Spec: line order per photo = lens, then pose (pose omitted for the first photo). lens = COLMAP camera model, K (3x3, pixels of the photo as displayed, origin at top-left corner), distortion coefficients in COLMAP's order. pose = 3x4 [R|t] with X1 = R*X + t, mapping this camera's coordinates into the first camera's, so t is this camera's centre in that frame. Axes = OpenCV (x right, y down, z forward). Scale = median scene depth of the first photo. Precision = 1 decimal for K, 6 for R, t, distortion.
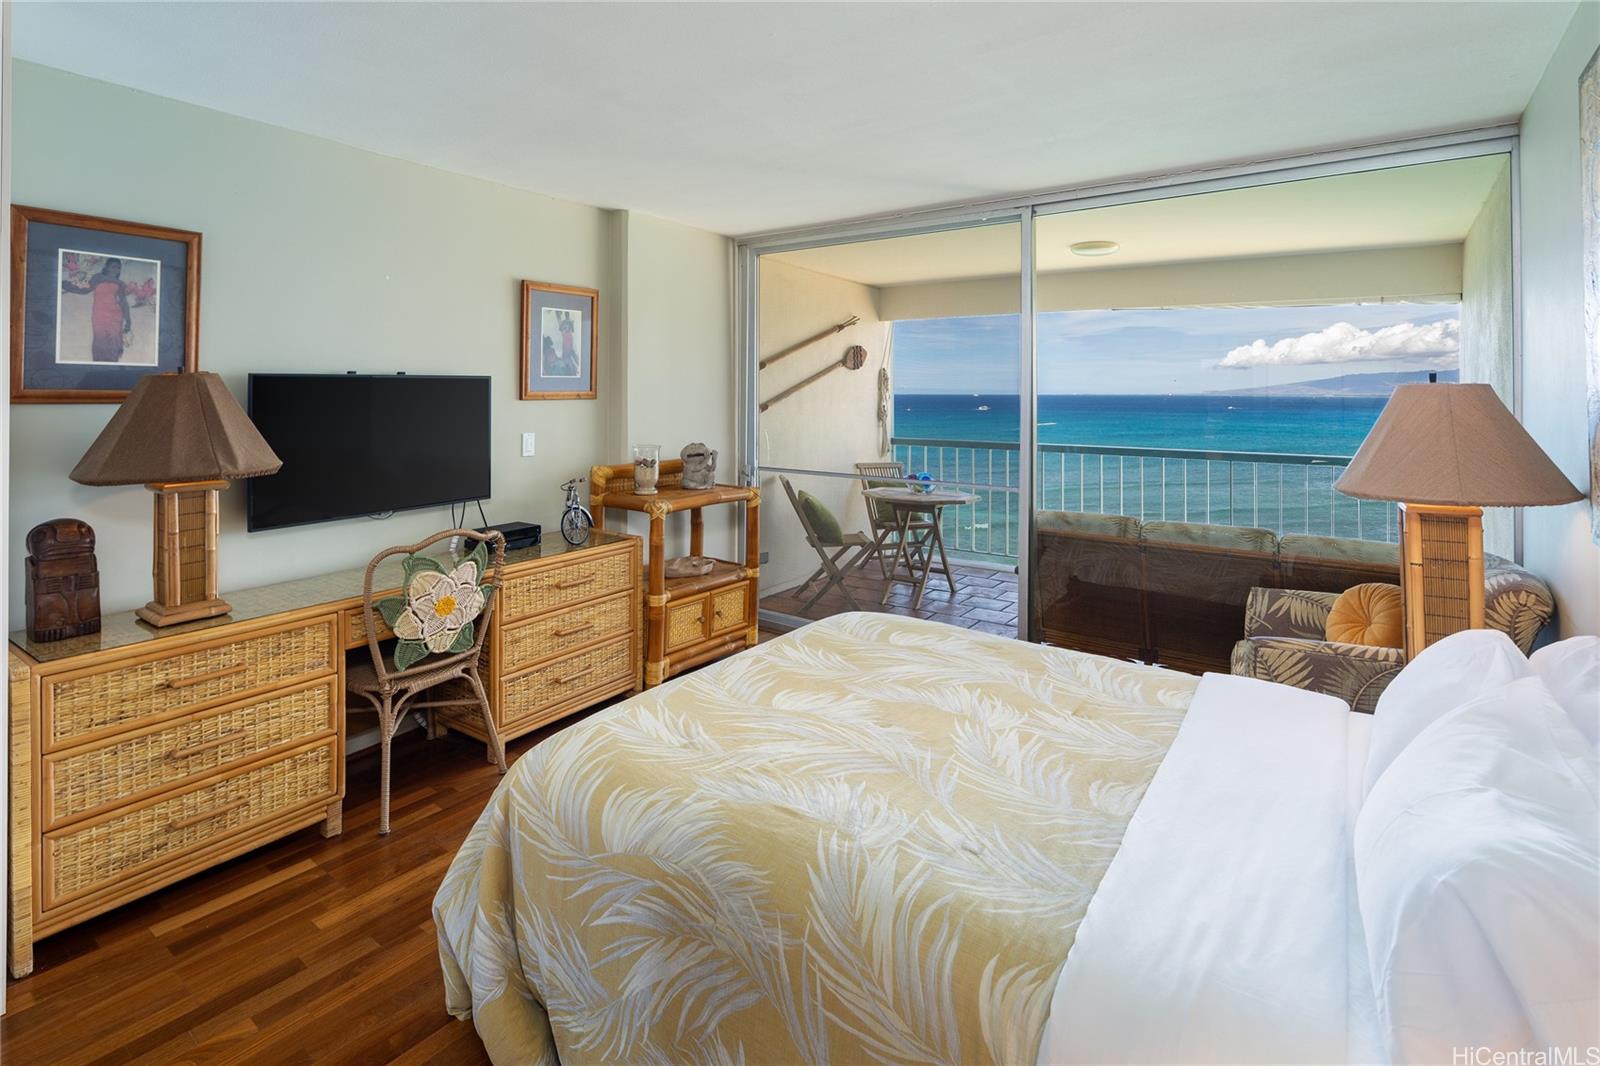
lens RADIAL K [[791.6, 0, 785.8], [0, 791.6, 391.2], [0, 0, 1]] dist [-0.000270, -0.002327]
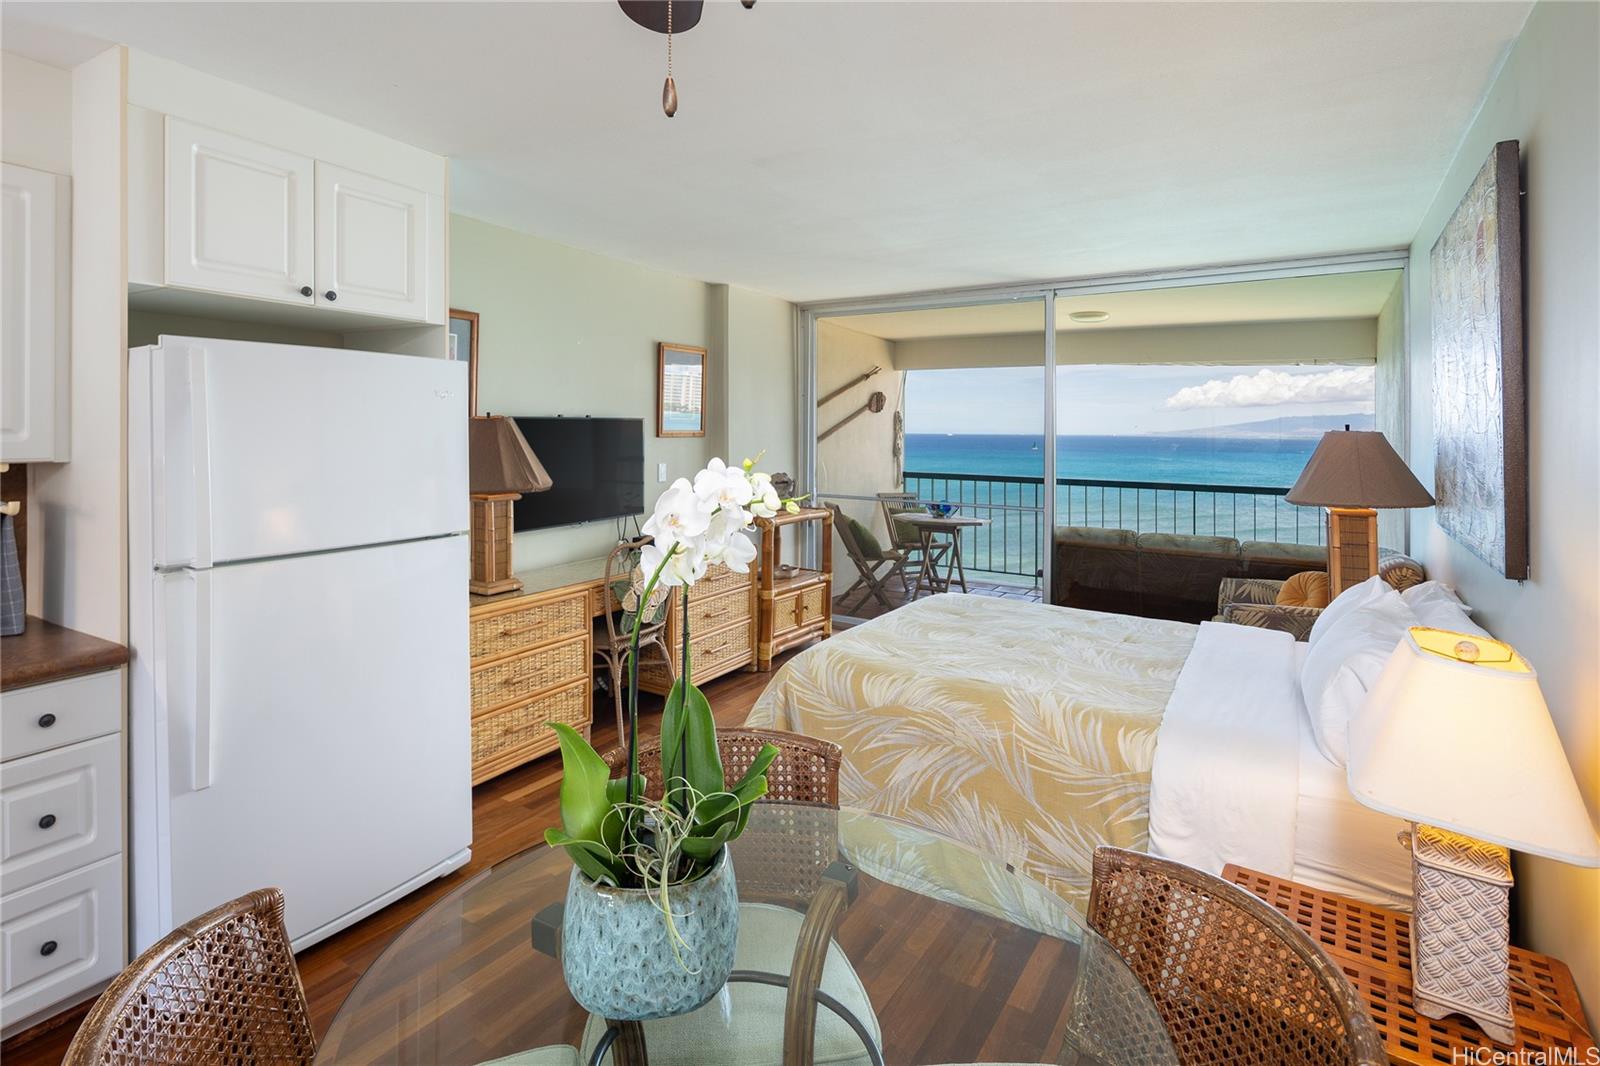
lens RADIAL K [[791.6, 0, 778.2], [0, 791.6, 425.0], [0, 0, 1]] dist [-0.000270, -0.002327]
pose [[0.998708, 0.007623, 0.050241, -0.270675], [-0.007357, 0.999958, -0.005481, -0.003547], [-0.050281, 0.005105, 0.998722, -0.356740]]
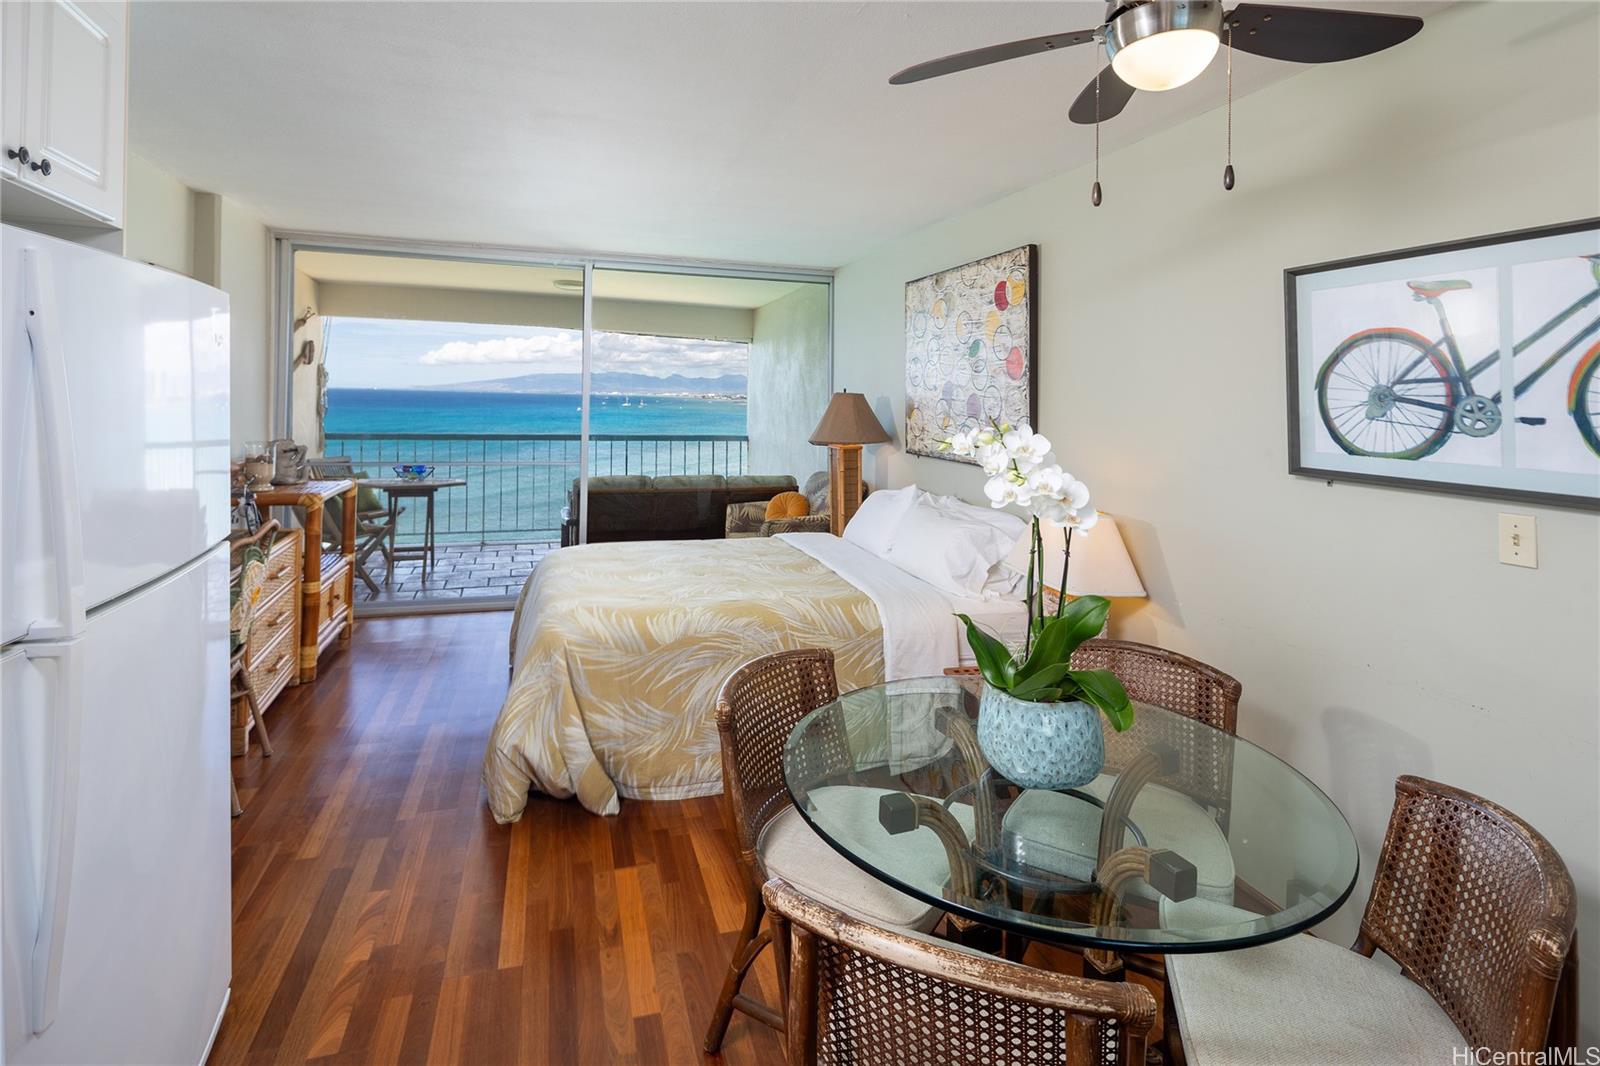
lens RADIAL K [[791.6, 0, 802.0], [0, 791.6, 370.1], [0, 0, 1]] dist [-0.000270, -0.002327]
pose [[0.584547, 0.034382, 0.810631, -0.824705], [-0.018665, 0.999407, -0.028929, -0.007131], [-0.811145, 0.001780, 0.584843, -0.183745]]
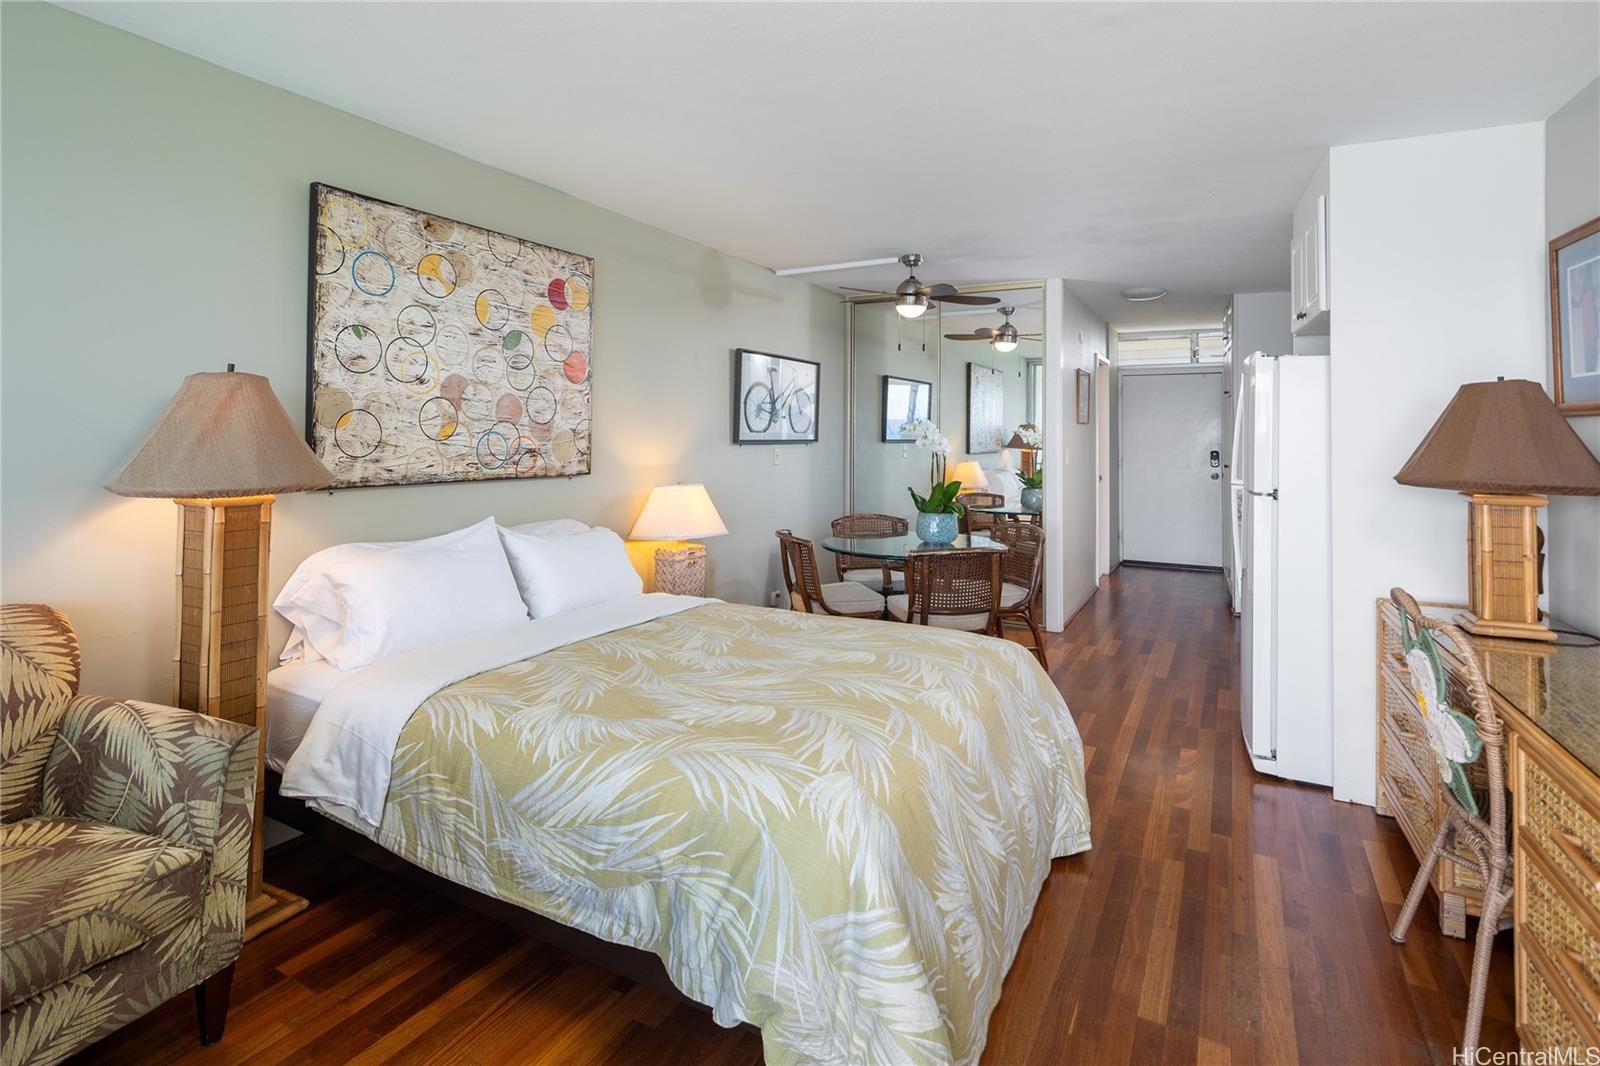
lens RADIAL K [[791.6, 0, 780.0], [0, 791.6, 397.8], [0, 0, 1]] dist [-0.000270, -0.002327]
pose [[-0.992074, -0.011726, -0.125107, 0.193311], [-0.005626, 0.998783, -0.049000, 0.047820], [0.125529, -0.047907, -0.990933, 1.527107]]
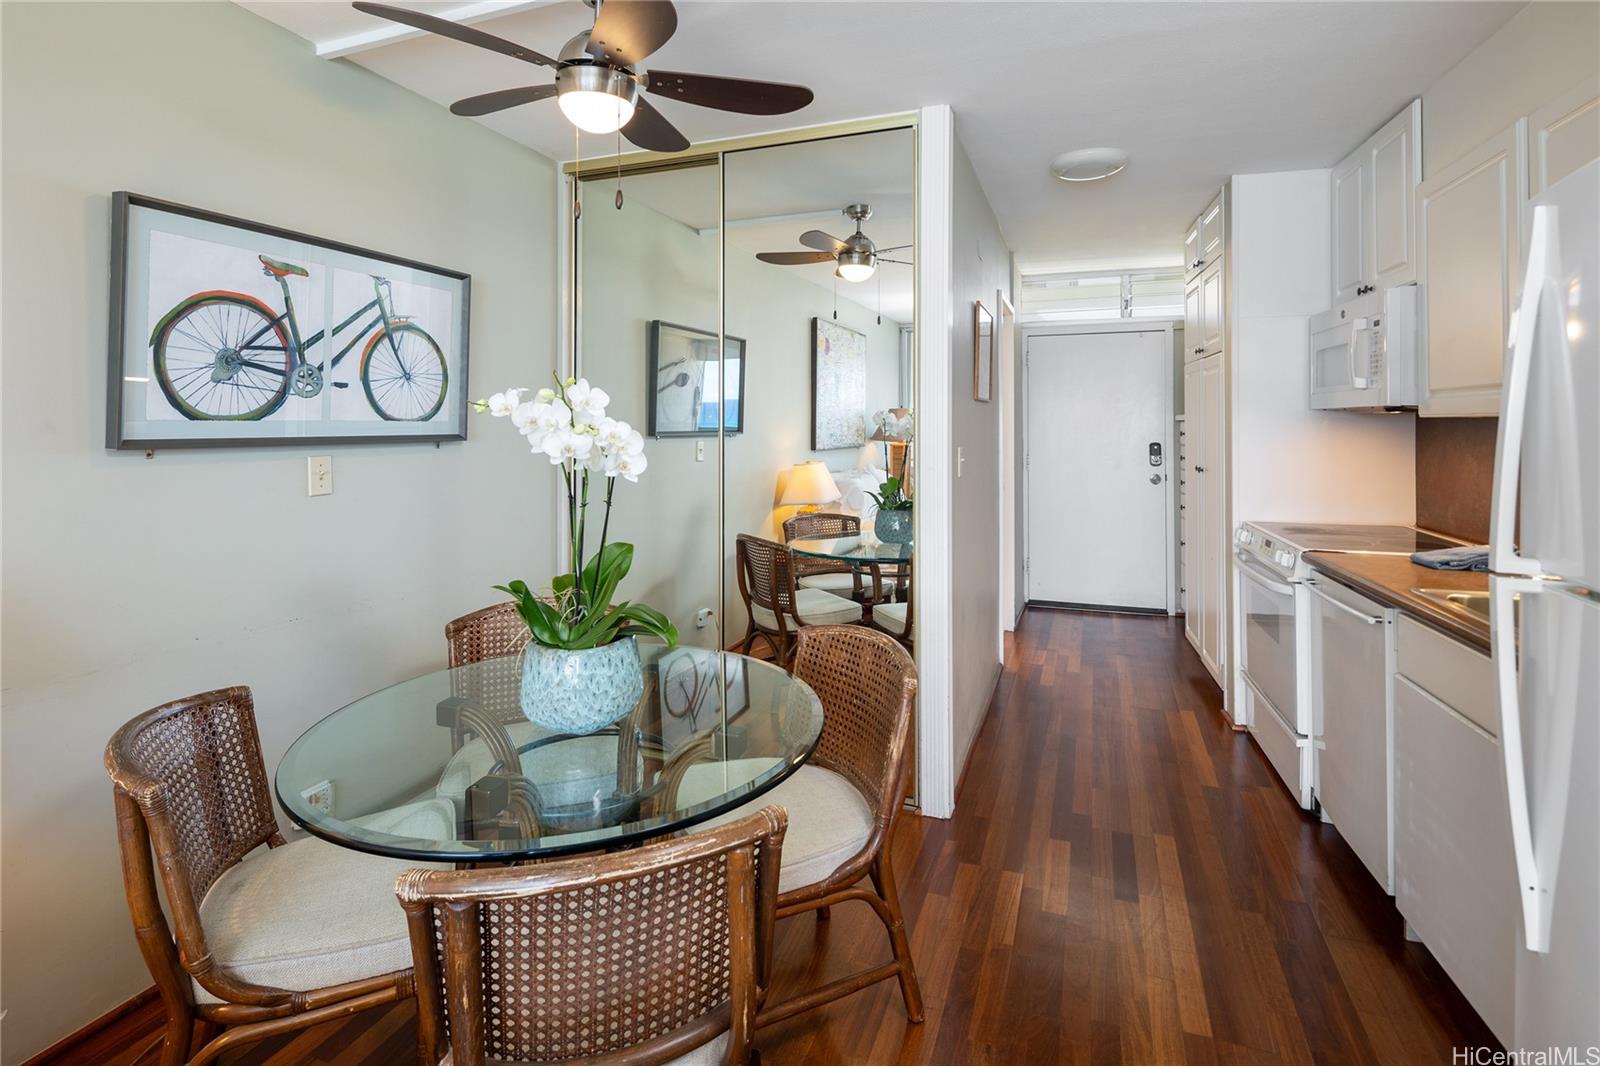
lens RADIAL K [[791.6, 0, 790.4], [0, 791.6, 401.6], [0, 0, 1]] dist [-0.000270, -0.002327]
pose [[-0.960543, -0.003881, -0.278105, -0.255892], [0.005640, 0.999425, -0.033428, 0.048733], [0.278075, -0.033677, -0.959969, 0.605560]]
